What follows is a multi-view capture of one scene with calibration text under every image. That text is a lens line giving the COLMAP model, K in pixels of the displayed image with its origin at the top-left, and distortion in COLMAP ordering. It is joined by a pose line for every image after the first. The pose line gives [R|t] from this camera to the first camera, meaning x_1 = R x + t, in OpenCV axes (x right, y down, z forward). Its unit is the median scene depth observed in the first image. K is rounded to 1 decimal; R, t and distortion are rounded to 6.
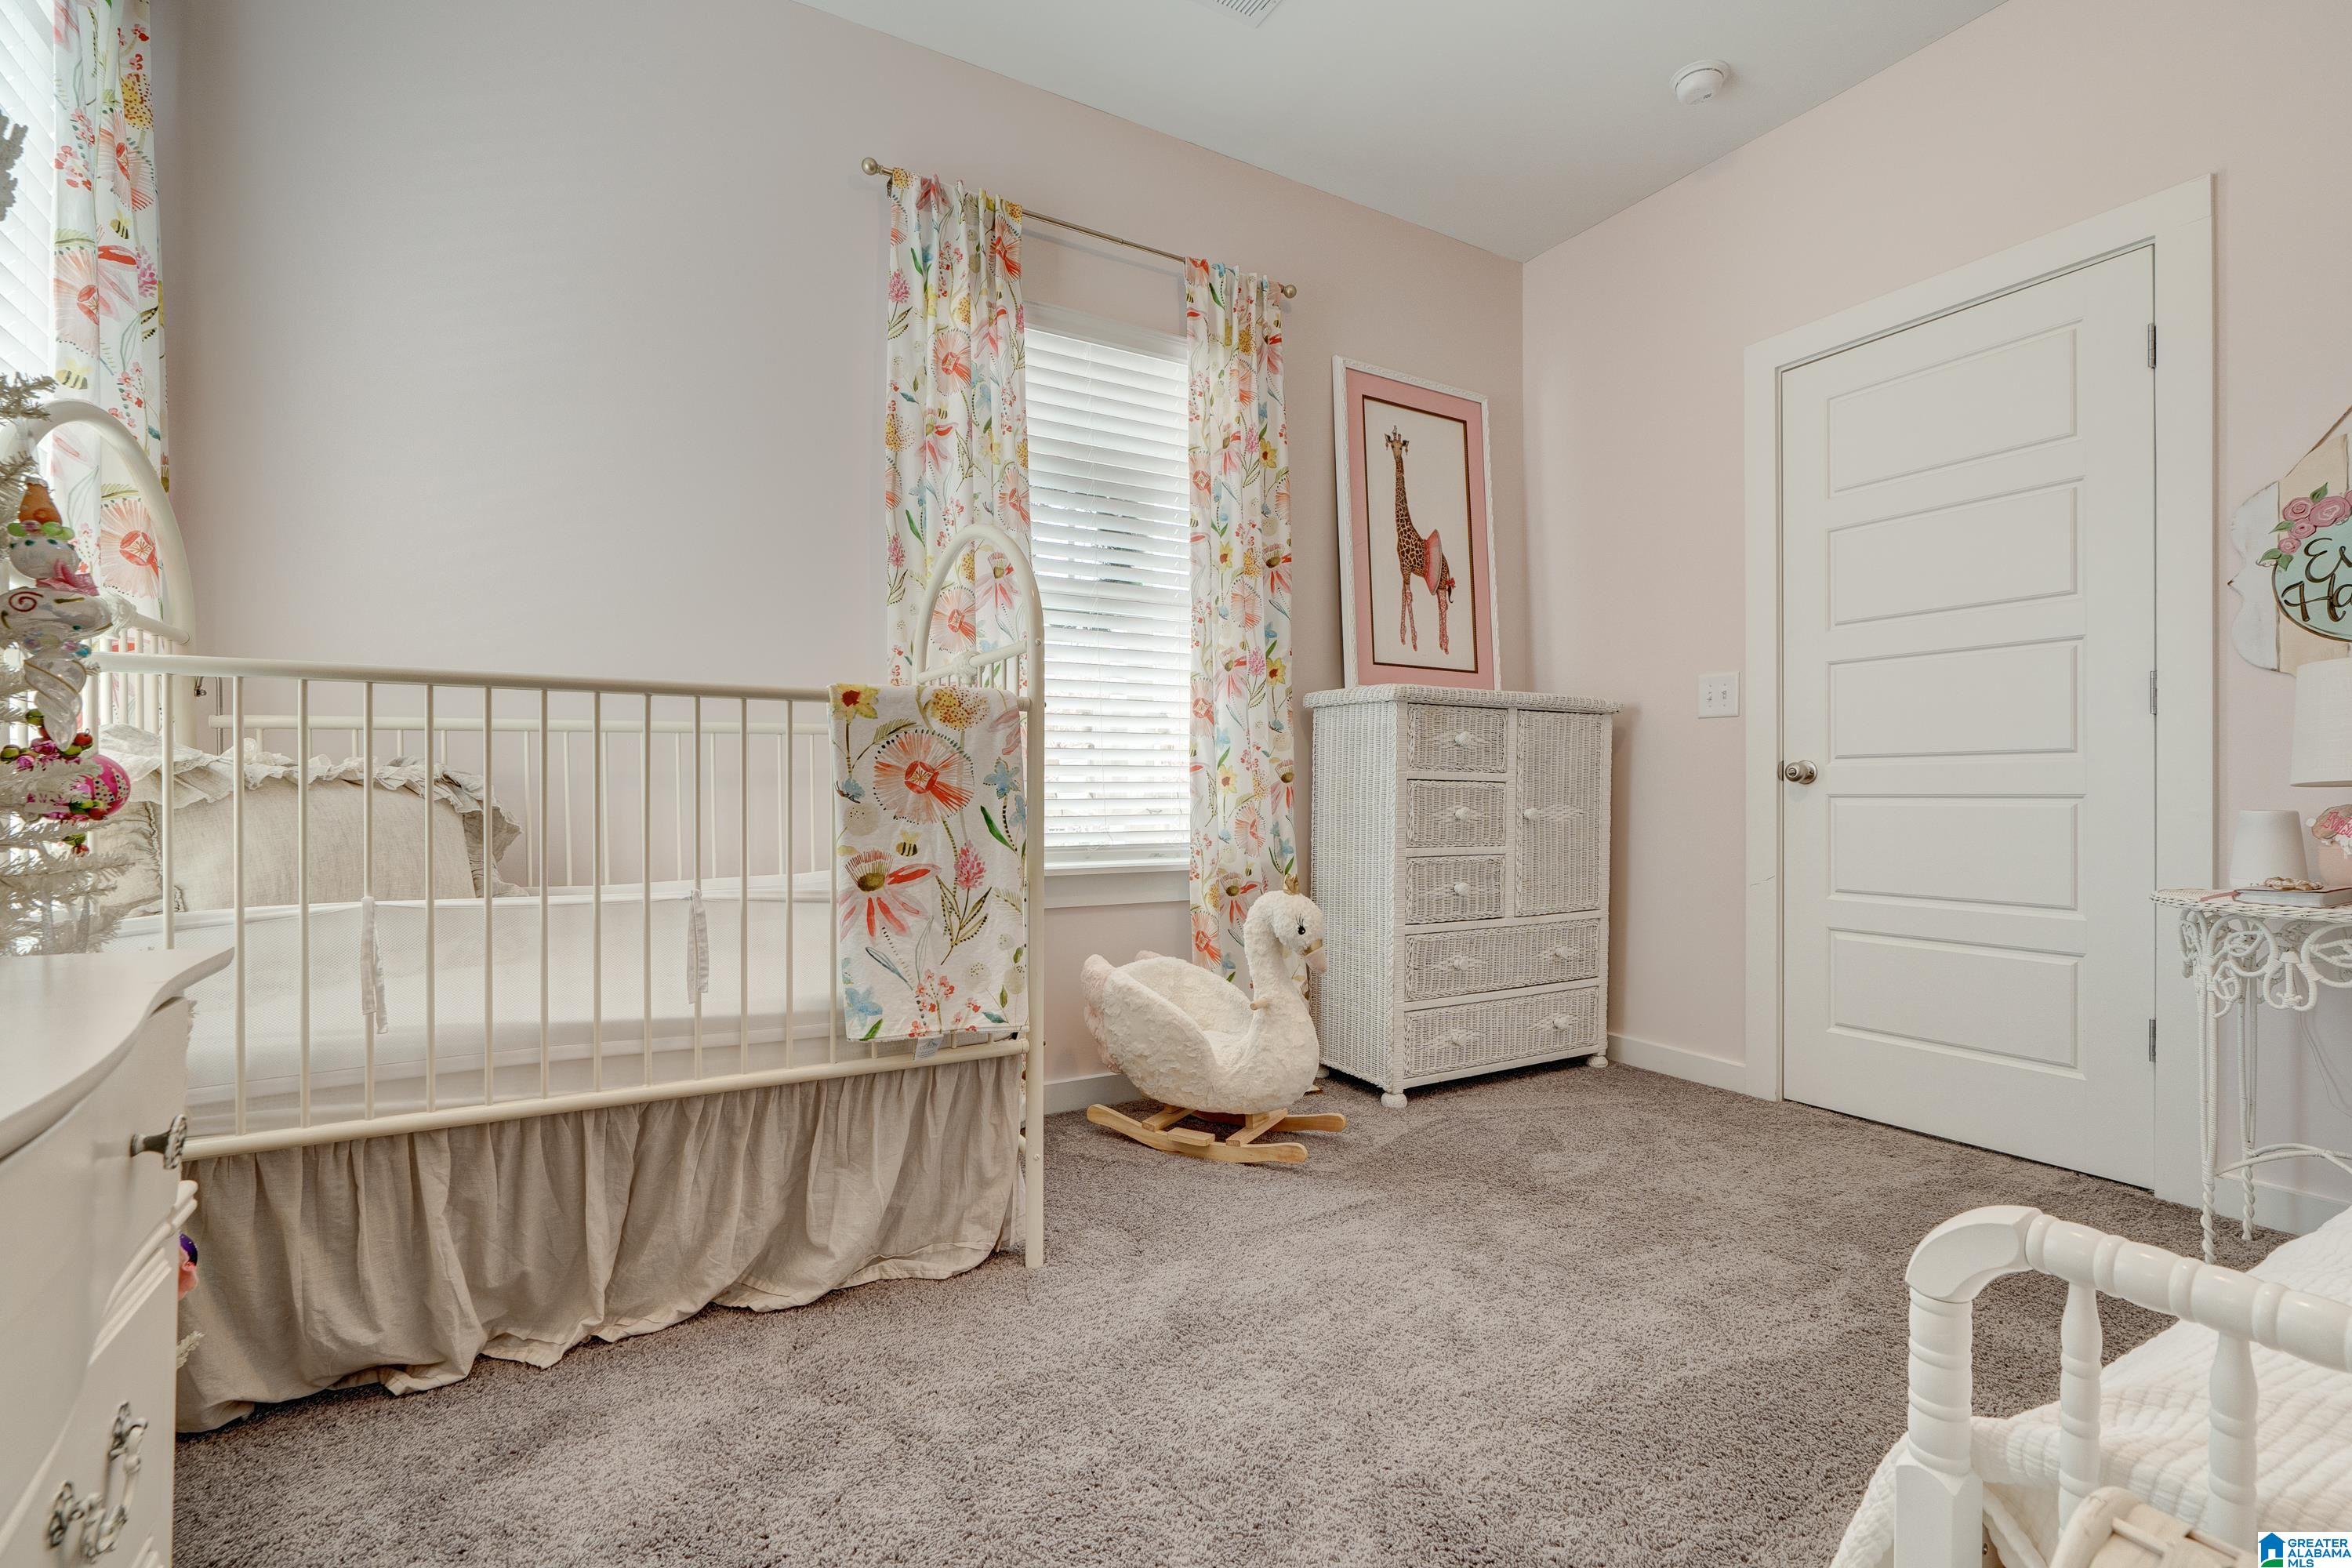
lens RADIAL K [[1068.4, 0, 1191.1], [0, 1068.4, 788.4], [0, 0, 1]] dist [-0.008036, 0.002995]
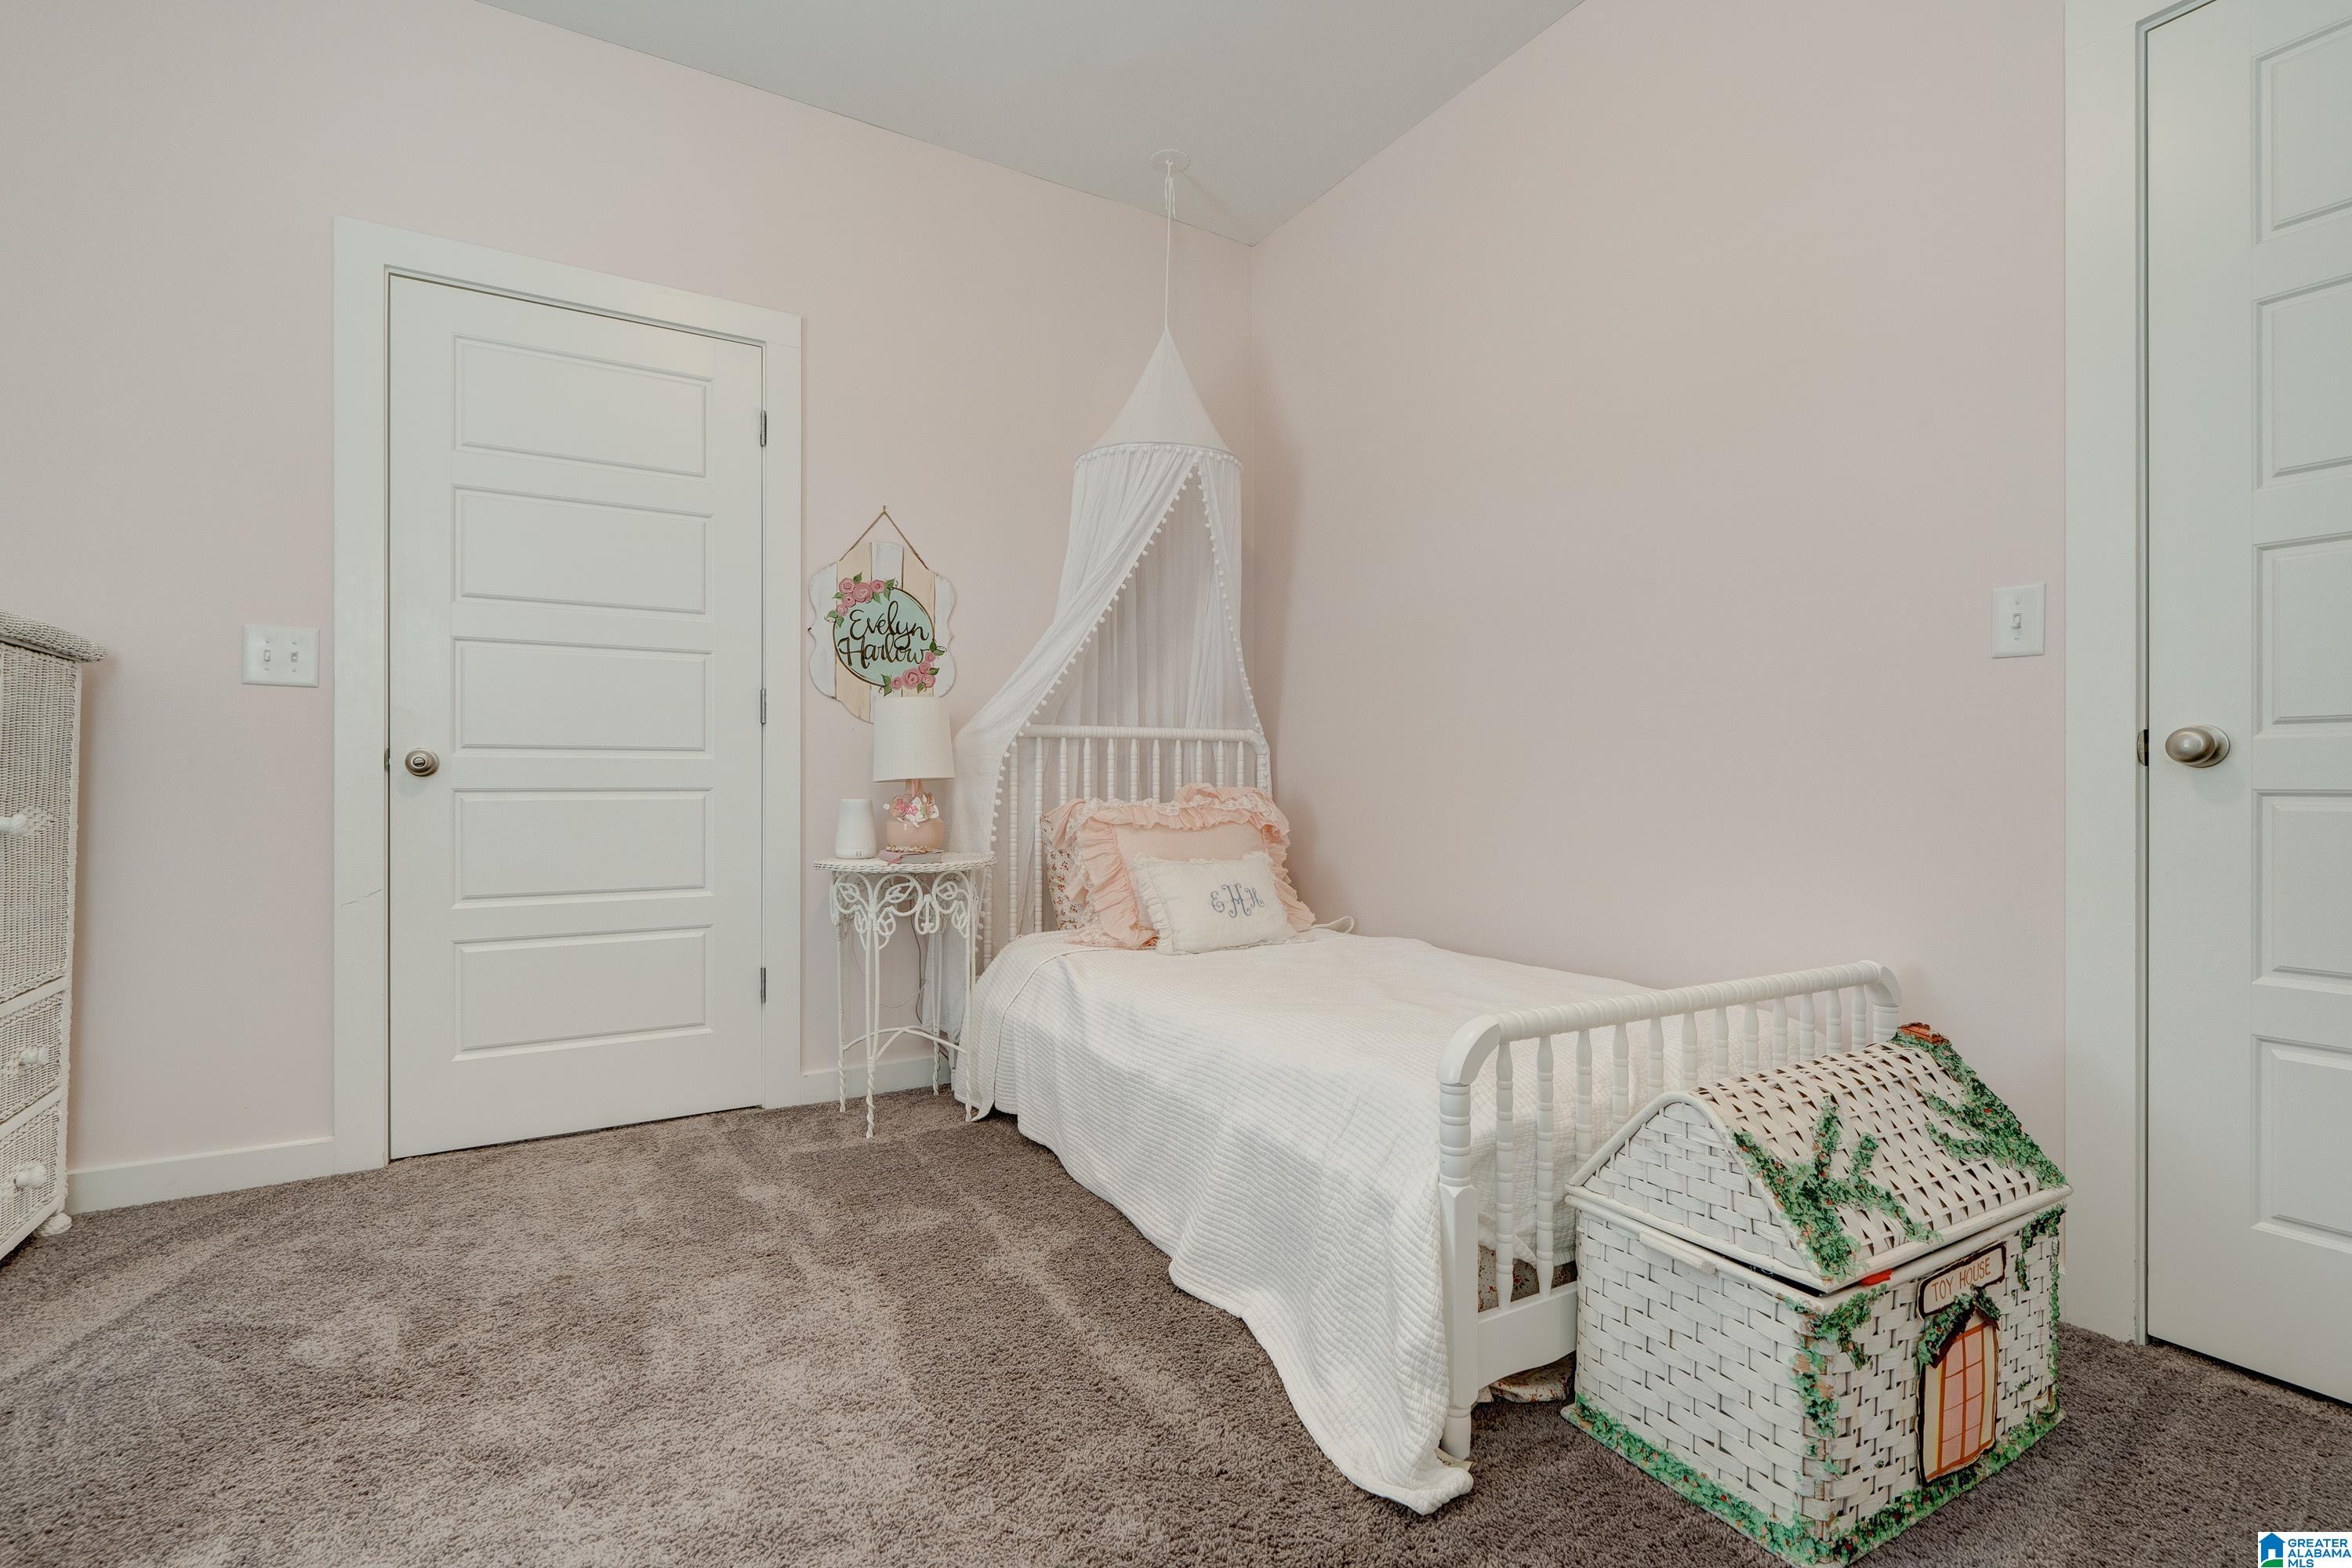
lens RADIAL K [[1068.4, 0, 1190.2], [0, 1068.4, 778.0], [0, 0, 1]] dist [-0.008036, 0.002995]
pose [[-0.013726, 0.005078, 0.999893, -0.351417], [-0.003114, 0.999982, -0.005121, -0.000801], [-0.999901, -0.003184, -0.013710, 0.510745]]
